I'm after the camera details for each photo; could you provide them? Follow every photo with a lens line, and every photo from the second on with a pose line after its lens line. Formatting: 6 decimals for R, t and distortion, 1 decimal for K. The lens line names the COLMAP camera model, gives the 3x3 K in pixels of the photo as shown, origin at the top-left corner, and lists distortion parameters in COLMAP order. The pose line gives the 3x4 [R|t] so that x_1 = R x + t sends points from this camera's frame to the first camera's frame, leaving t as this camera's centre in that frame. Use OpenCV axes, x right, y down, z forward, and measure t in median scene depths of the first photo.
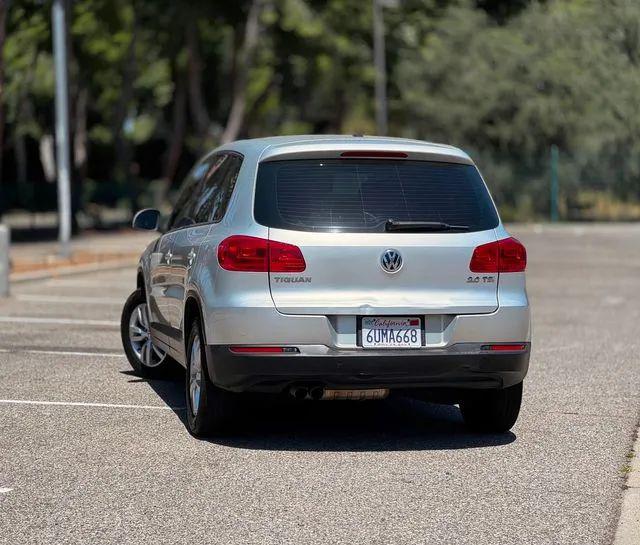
lens RADIAL K [[1537.5, 0, 320.0], [0, 1537.5, 272.5], [0, 0, 1]] dist [-0.070276, 0.352468]
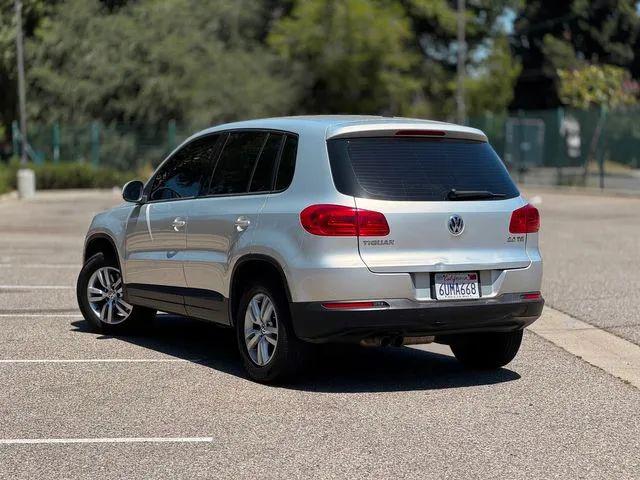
lens RADIAL K [[1357.8, 0, 282.2], [0, 1357.8, 239.7], [0, 0, 1]] dist [0.033486, 0.652311]
pose [[0.960926, -0.020486, 0.276045, -0.361058], [0.018519, 0.999781, 0.009729, -0.008601], [-0.276184, -0.004236, 0.961095, 0.045410]]
